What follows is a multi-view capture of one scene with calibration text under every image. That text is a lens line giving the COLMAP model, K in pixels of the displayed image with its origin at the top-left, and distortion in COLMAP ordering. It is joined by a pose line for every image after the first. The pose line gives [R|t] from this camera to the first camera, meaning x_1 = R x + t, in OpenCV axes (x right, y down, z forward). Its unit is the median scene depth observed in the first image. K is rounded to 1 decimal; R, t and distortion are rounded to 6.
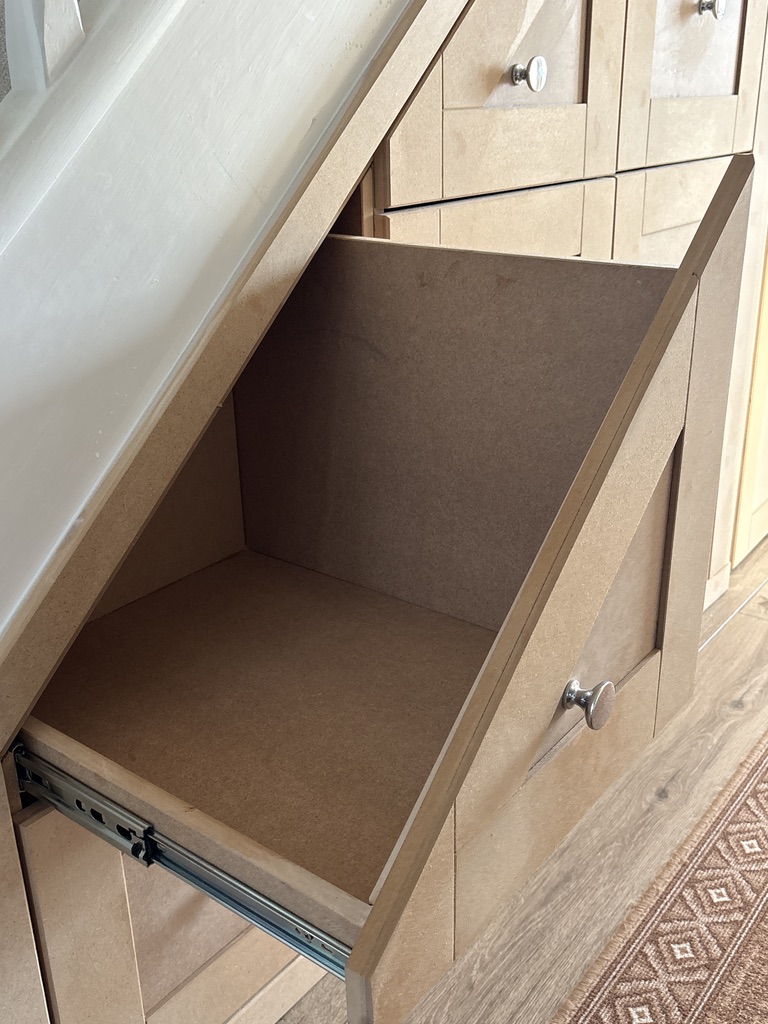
lens RADIAL K [[1035.8, 0, 384.0], [0, 1035.8, 512.0], [0, 0, 1]] dist [-0.001327, -0.003012]
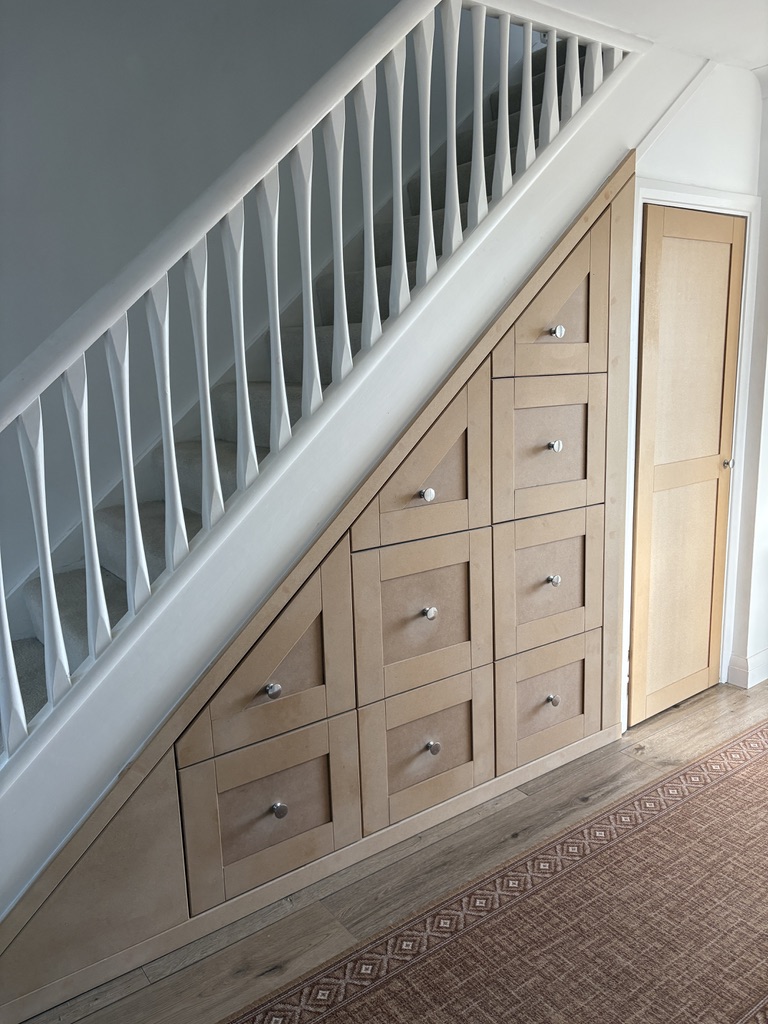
lens RADIAL K [[789.5, 0, 384.0], [0, 789.5, 512.0], [0, 0, 1]] dist [0.031272, -0.000701]
pose [[0.962276, 0.050838, -0.267283, 0.456782], [-0.098796, 0.980623, -0.169170, -0.049226], [0.253503, 0.189194, 0.948653, -0.656537]]
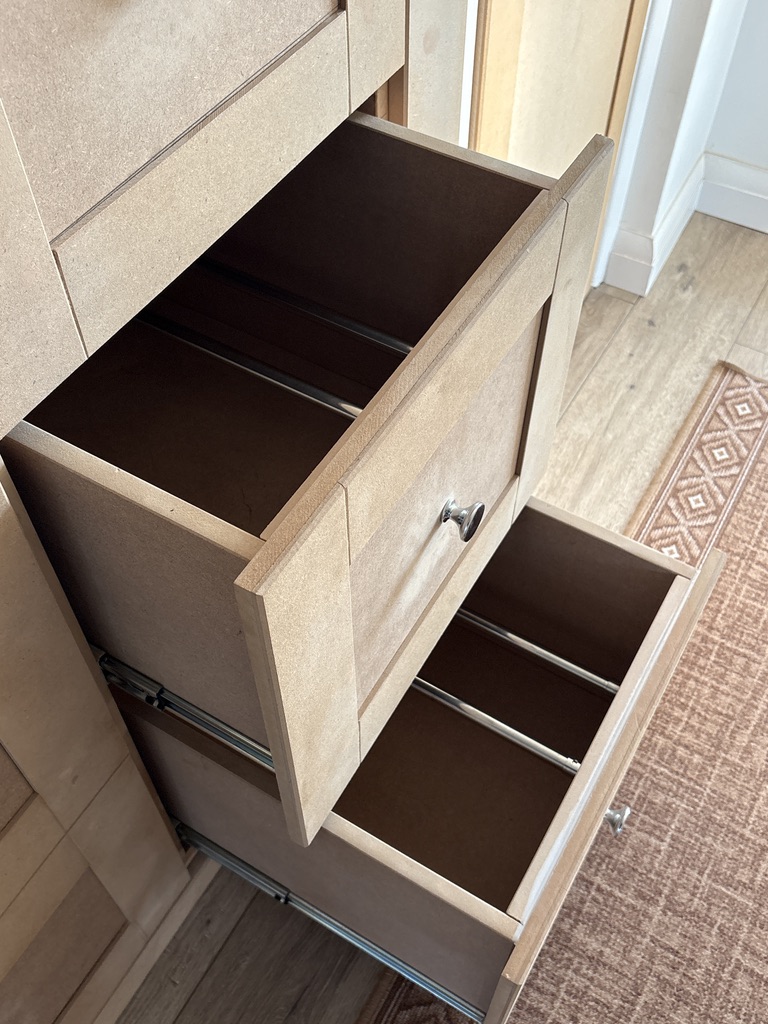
lens RADIAL K [[1035.8, 0, 384.0], [0, 1035.8, 512.0], [0, 0, 1]] dist [-0.001327, -0.003012]
pose [[0.990839, -0.092175, 0.098703, 0.354207], [0.026558, 0.849580, 0.526791, -0.559244], [-0.132413, -0.519343, 0.844245, 0.610058]]
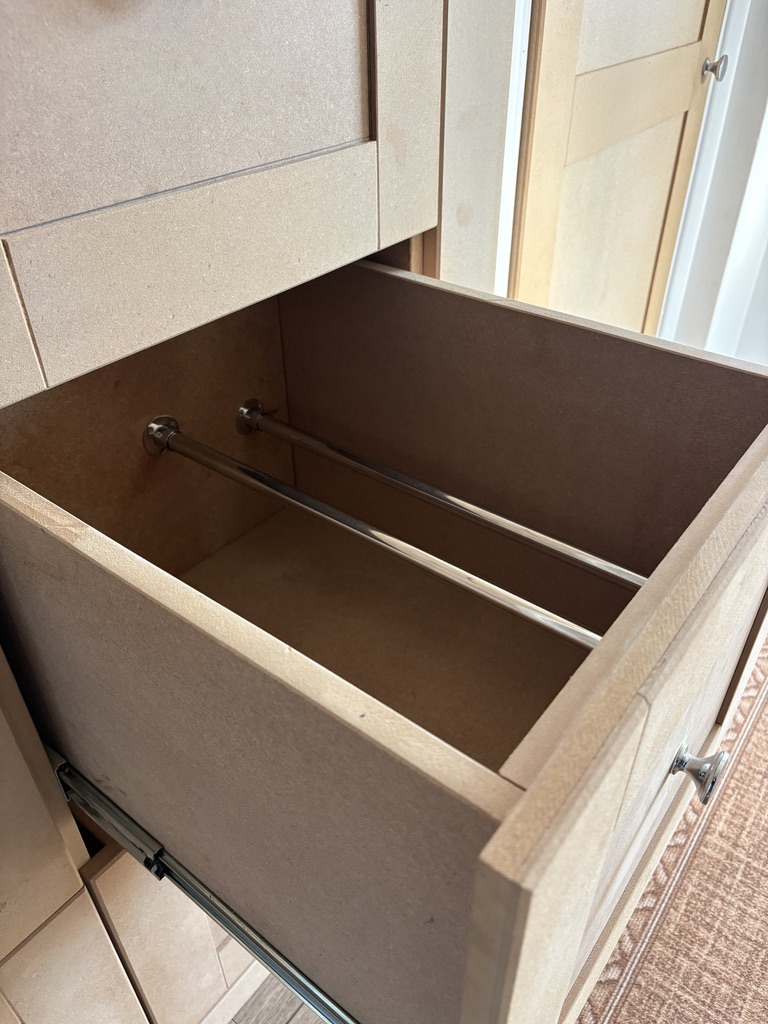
lens RADIAL K [[759.7, 0, 384.0], [0, 759.7, 512.0], [0, 0, 1]] dist [0.011104, -0.038762]
pose [[0.999932, 0.009398, 0.006920, 0.418800], [-0.010808, 0.969429, 0.245134, -0.391002], [-0.004405, -0.245193, 0.969464, 0.747643]]
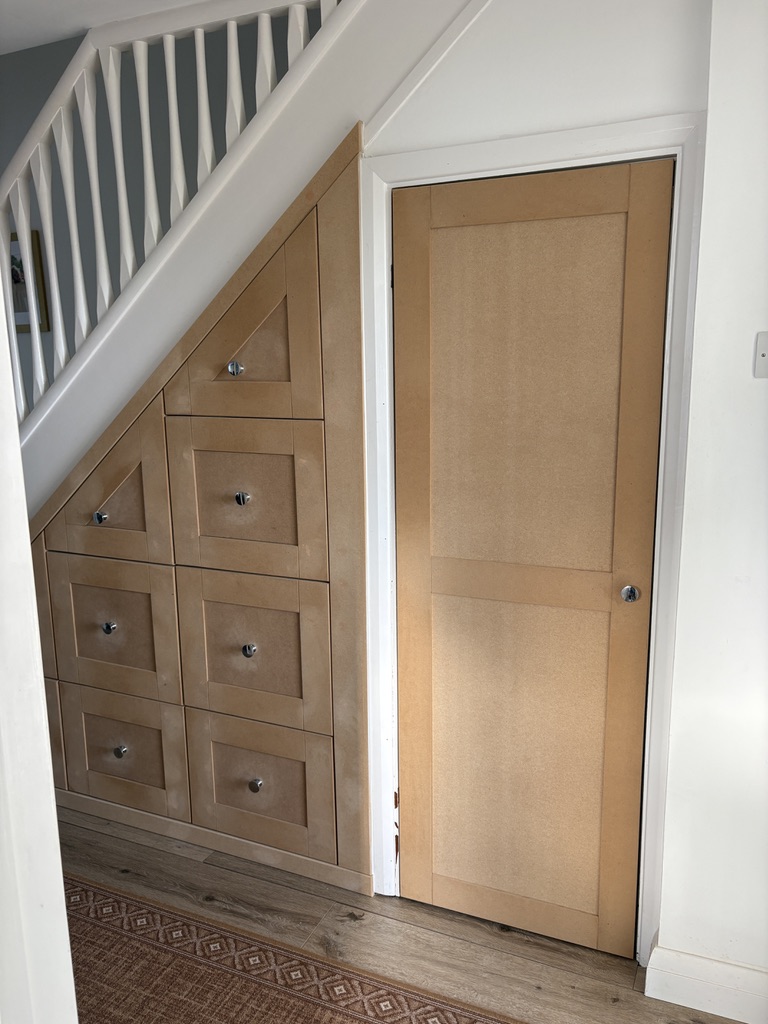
lens RADIAL K [[773.0, 0, 384.0], [0, 773.0, 512.0], [0, 0, 1]] dist [0.066822, -0.098733]
pose [[0.236446, 0.207972, -0.949127, 1.860849], [-0.355986, 0.927445, 0.114538, -0.784460], [0.904084, 0.310794, 0.293325, 0.919735]]
